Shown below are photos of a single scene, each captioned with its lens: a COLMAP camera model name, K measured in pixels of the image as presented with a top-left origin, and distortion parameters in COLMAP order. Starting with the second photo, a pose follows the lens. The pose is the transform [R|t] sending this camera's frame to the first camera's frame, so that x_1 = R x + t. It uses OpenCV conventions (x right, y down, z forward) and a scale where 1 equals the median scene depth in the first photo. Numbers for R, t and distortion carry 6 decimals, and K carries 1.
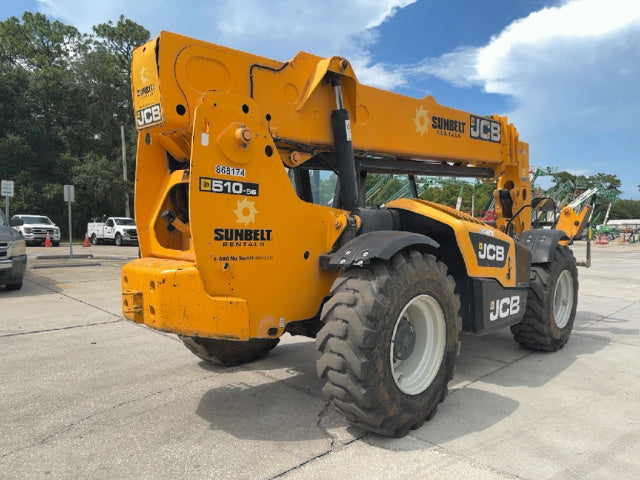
lens RADIAL K [[452.3, 0, 323.5], [0, 452.3, 234.5], [0, 0, 1]] dist [0.036475, -0.057743]
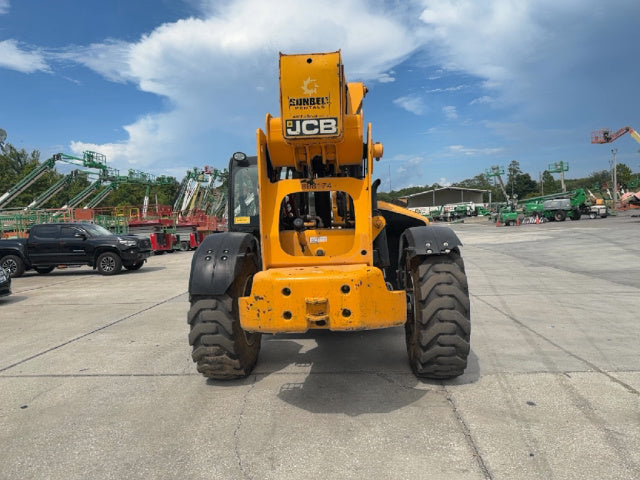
lens RADIAL K [[452.3, 0, 315.4], [0, 452.3, 231.9], [0, 0, 1]] dist [0.036475, -0.057743]
pose [[0.770505, -0.067841, 0.633813, -0.871185], [0.069629, 0.997328, 0.022104, -0.040507], [-0.633619, 0.027100, 0.773170, 0.178273]]
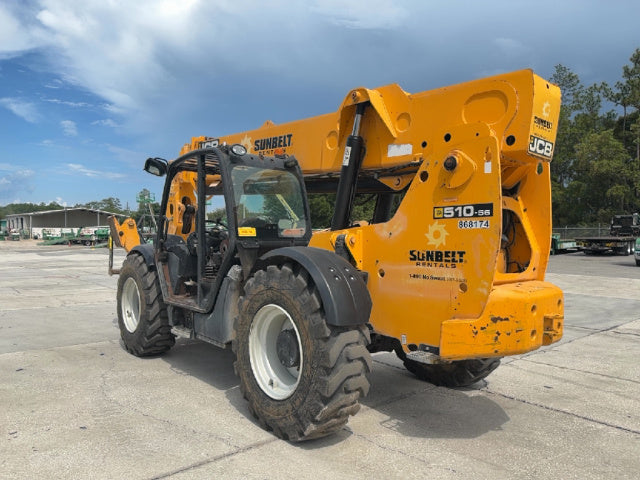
lens RADIAL K [[452.3, 0, 314.8], [0, 452.3, 234.0], [0, 0, 1]] dist [0.036475, -0.057743]
pose [[0.085350, -0.004792, 0.996339, -1.243463], [0.012614, 0.999913, 0.003728, -0.058523], [-0.996271, 0.012250, 0.085403, 1.203590]]
